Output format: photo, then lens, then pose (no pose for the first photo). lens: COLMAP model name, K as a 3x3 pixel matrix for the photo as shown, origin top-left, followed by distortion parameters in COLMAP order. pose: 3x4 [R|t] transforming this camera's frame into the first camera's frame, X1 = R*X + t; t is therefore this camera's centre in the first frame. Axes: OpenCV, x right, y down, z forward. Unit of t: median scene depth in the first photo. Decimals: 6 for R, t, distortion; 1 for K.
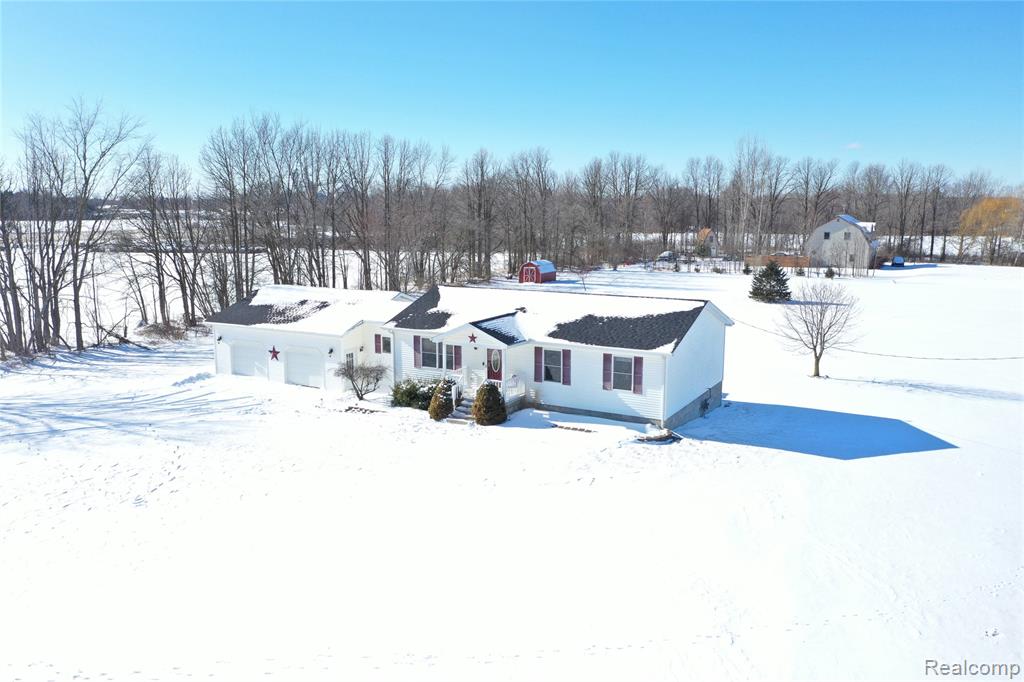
lens RADIAL K [[813.2, 0, 512.0], [0, 813.2, 341.0], [0, 0, 1]] dist [0.005180, 0.003949]
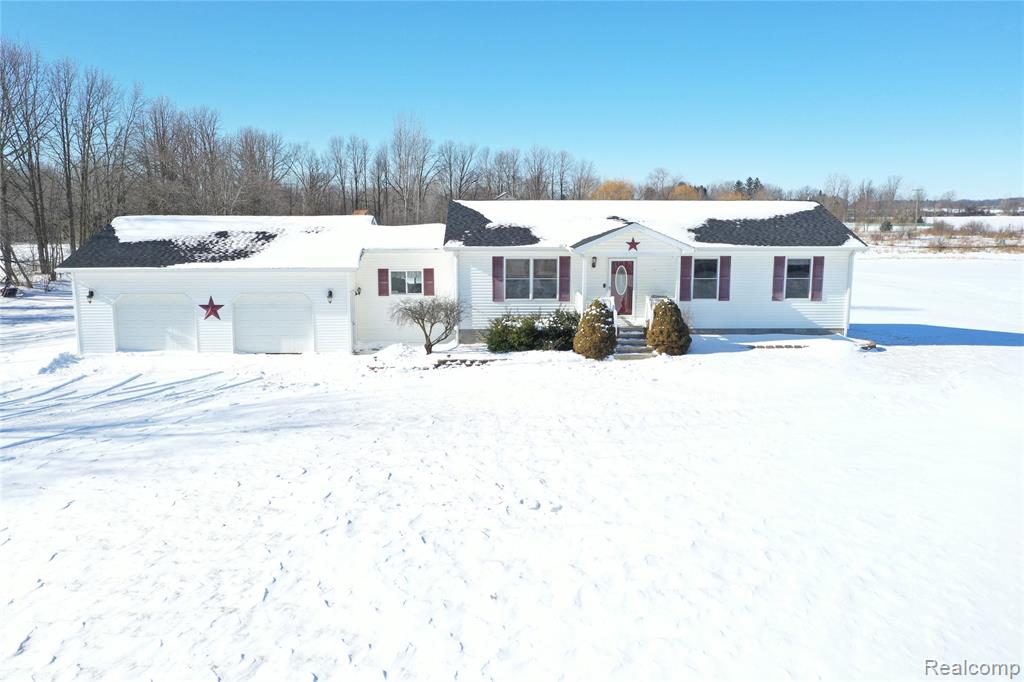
lens RADIAL K [[813.2, 0, 512.0], [0, 813.2, 341.0], [0, 0, 1]] dist [0.005180, 0.003949]
pose [[0.856929, -0.081575, 0.508938, -0.507719], [0.083674, 0.996316, 0.018807, 0.058860], [-0.508597, 0.026469, 0.860598, 0.398142]]
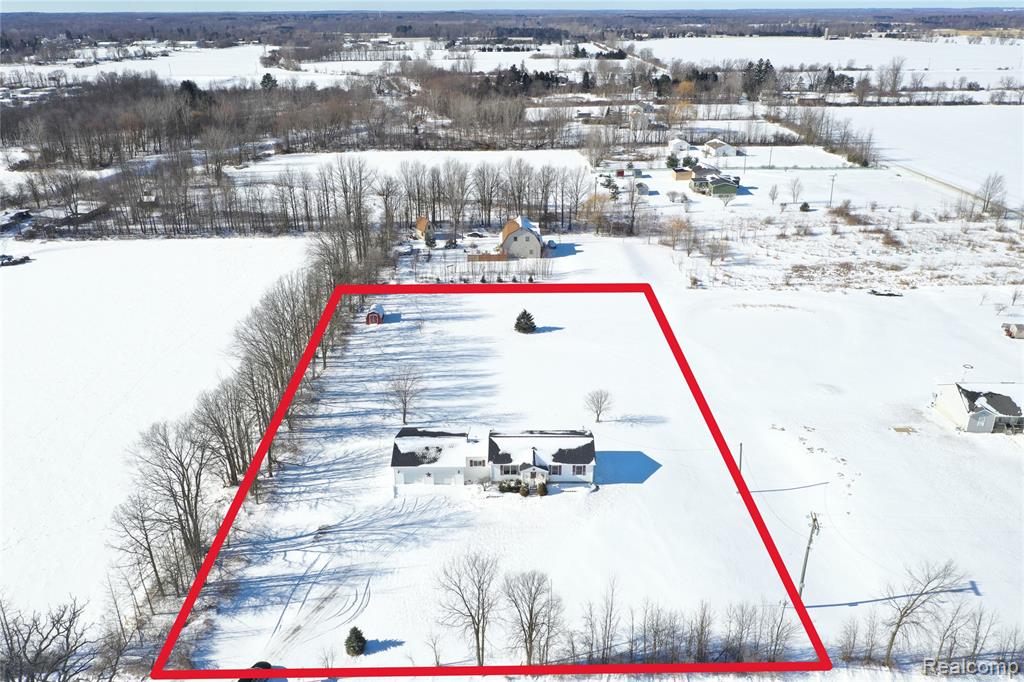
lens RADIAL K [[813.2, 0, 512.0], [0, 813.2, 341.0], [0, 0, 1]] dist [0.005180, 0.003949]
pose [[0.875339, -0.183808, 0.447210, -1.348922], [0.082399, 0.968103, 0.236617, -1.157754], [-0.476438, -0.170271, 0.862563, -1.469491]]
